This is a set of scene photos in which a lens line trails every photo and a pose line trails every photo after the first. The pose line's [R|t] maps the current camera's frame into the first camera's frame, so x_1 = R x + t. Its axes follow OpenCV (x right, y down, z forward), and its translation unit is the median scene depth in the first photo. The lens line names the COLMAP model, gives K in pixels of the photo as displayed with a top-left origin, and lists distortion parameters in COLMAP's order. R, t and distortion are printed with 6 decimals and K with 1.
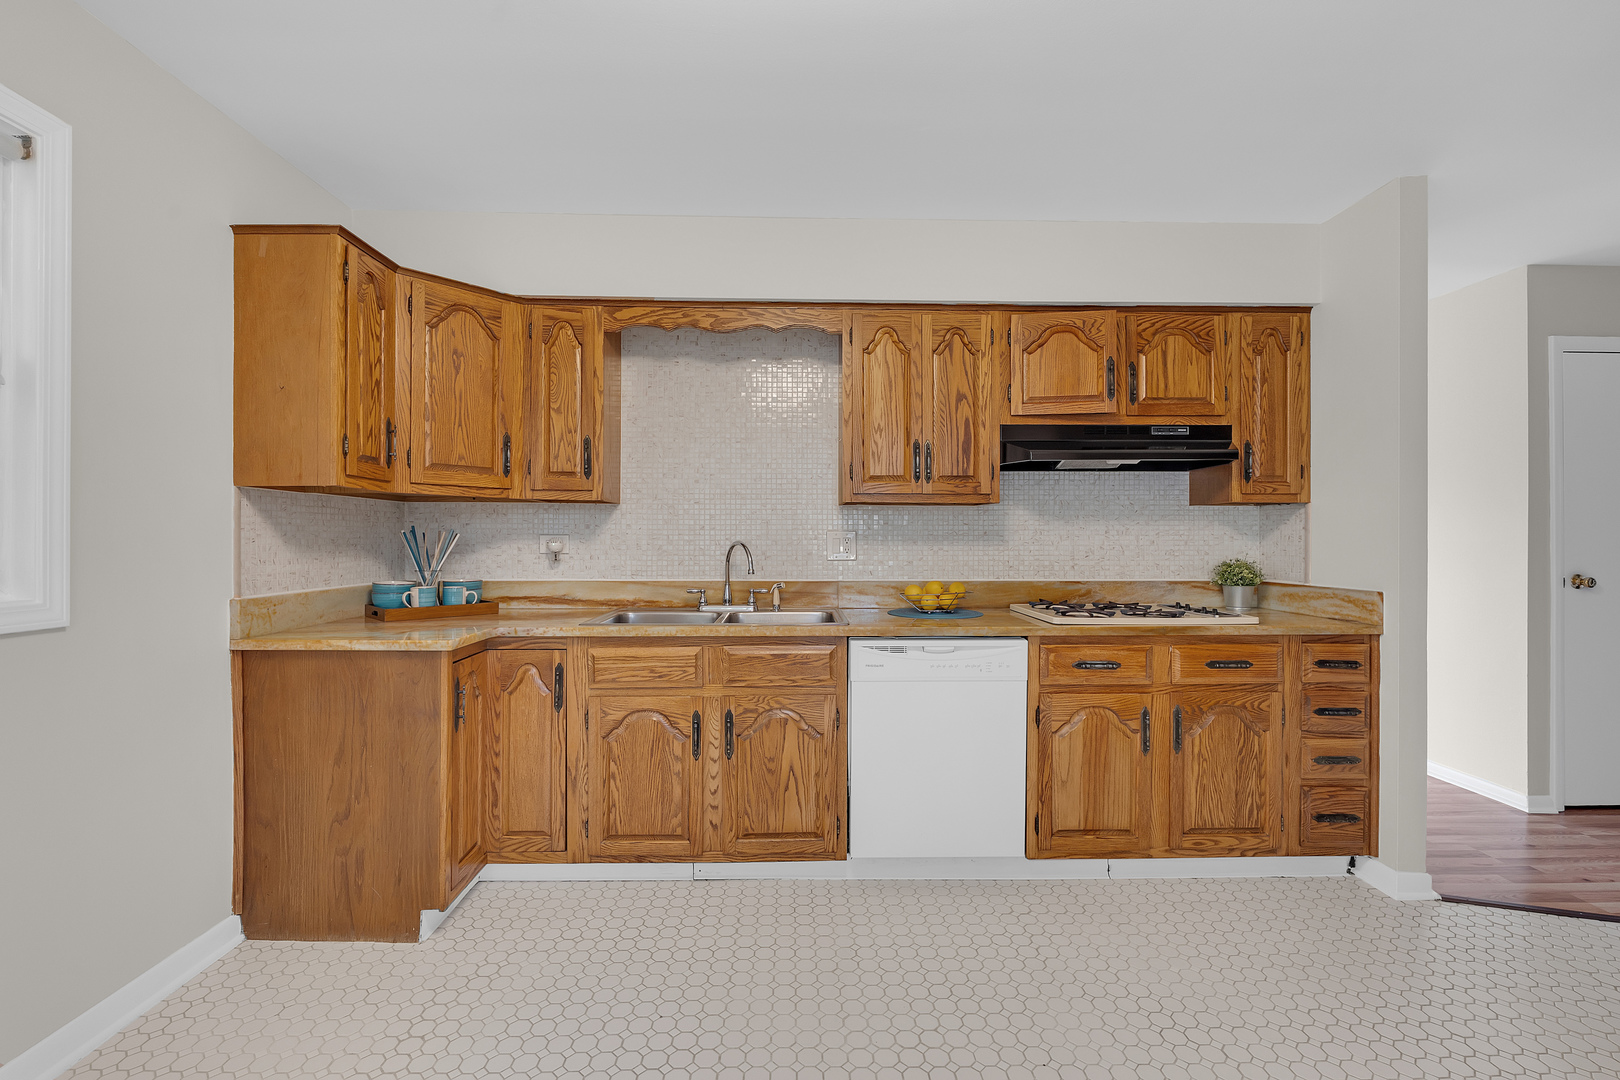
lens RADIAL K [[713.4, 0, 808.3], [0, 713.4, 528.4], [0, 0, 1]] dist [-0.002053, -0.001055]
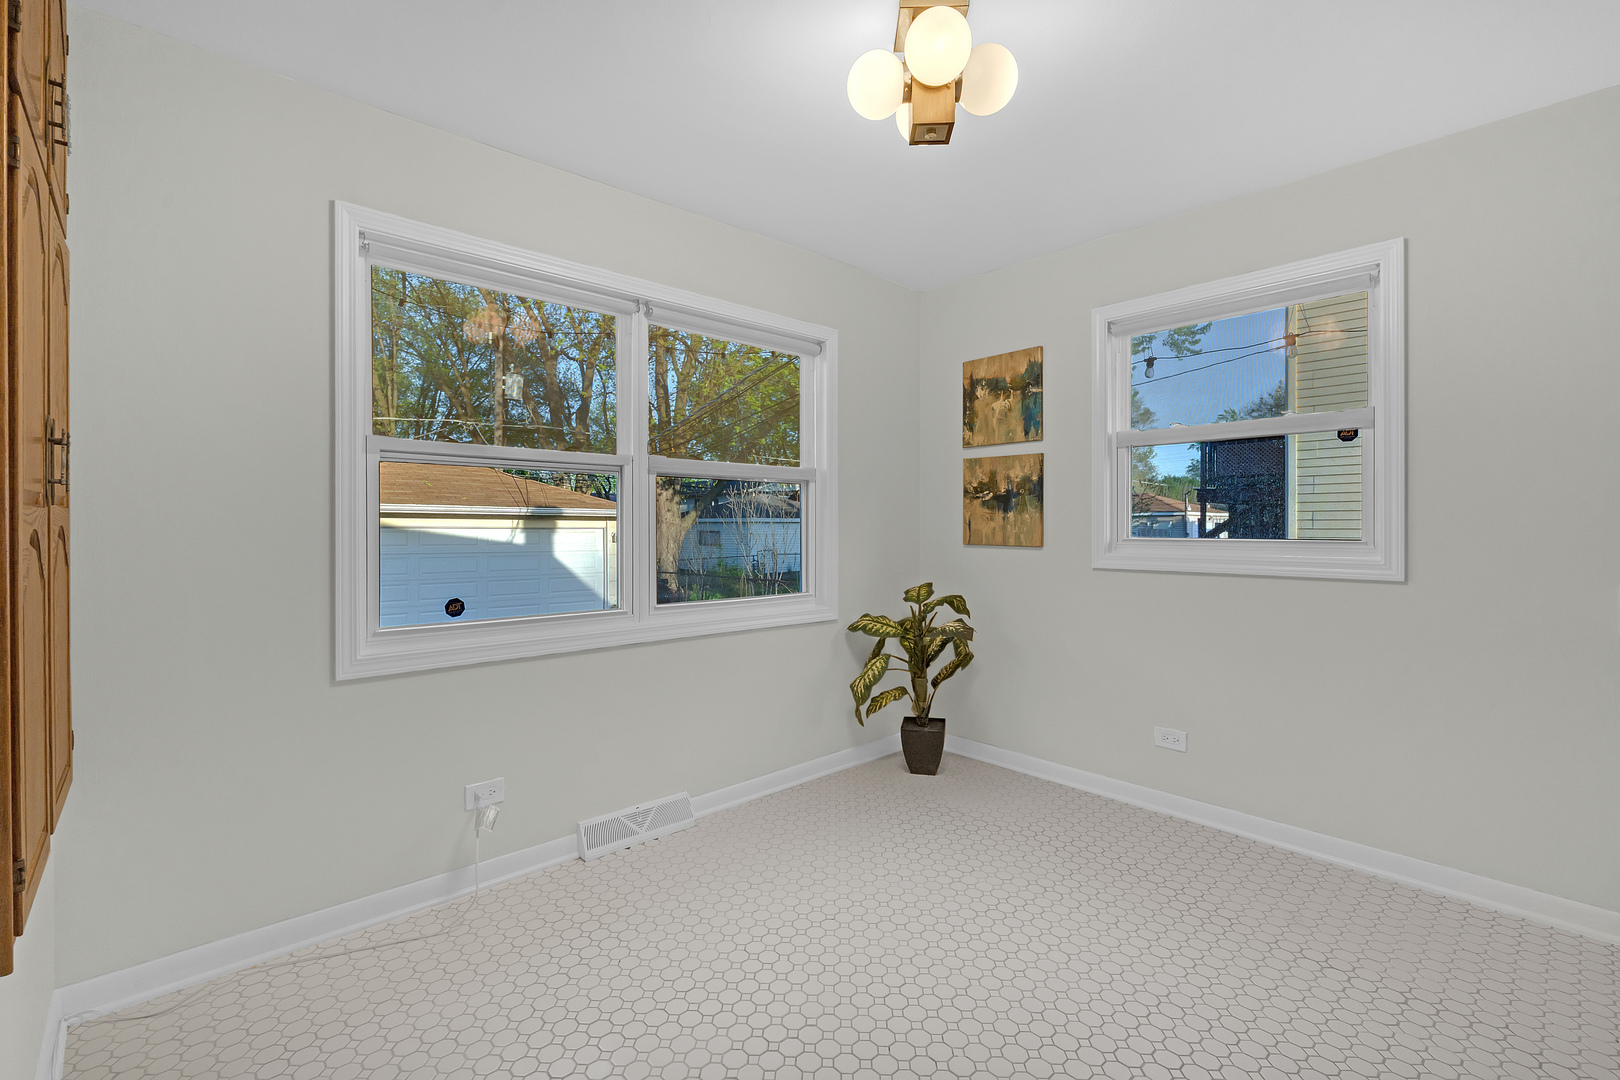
lens RADIAL K [[713.4, 0, 808.3], [0, 713.4, 528.4], [0, 0, 1]] dist [-0.002053, -0.001055]
pose [[-0.750054, -0.001074, -0.661376, 0.520374], [0.004475, 0.999968, -0.006700, 0.021742], [0.661362, -0.007985, -0.750025, 0.801924]]
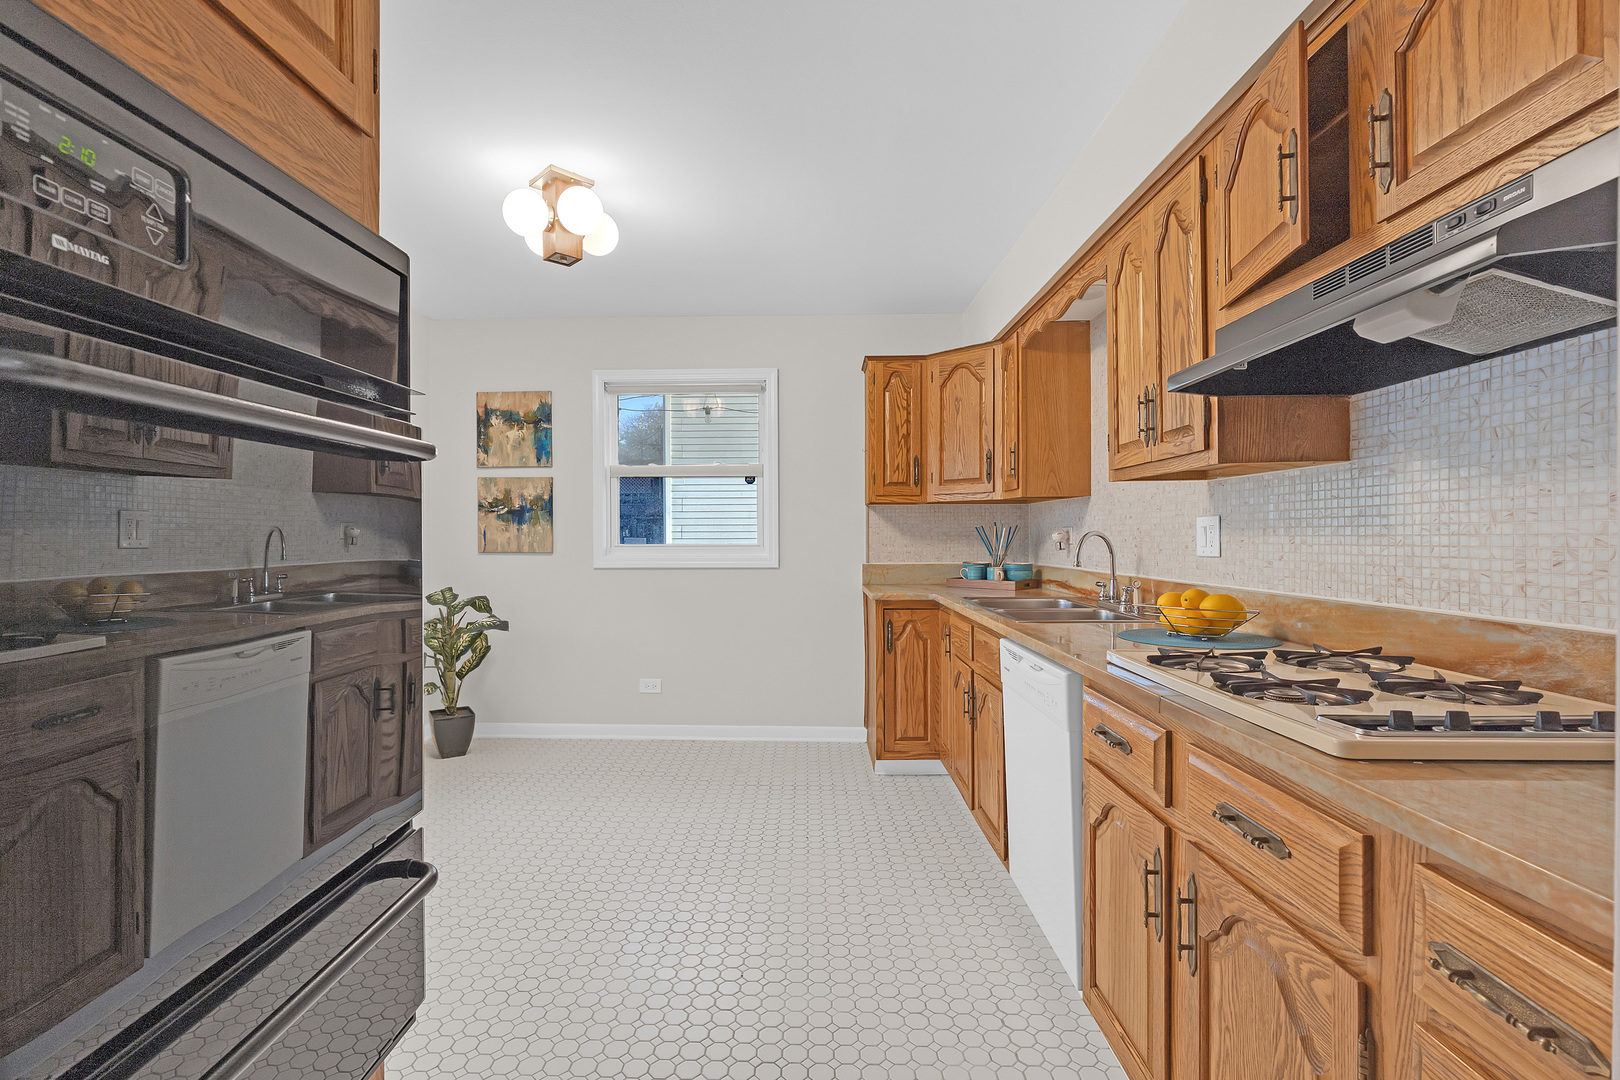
lens RADIAL K [[733.5, 0, 781.1], [0, 733.5, 539.6], [0, 0, 1]] dist [-0.000212, -0.000119]
pose [[-0.056738, 0.001213, -0.998388, 0.962262], [0.013034, 0.999915, 0.000474, 0.024726], [0.998304, -0.012987, -0.056749, 0.721605]]
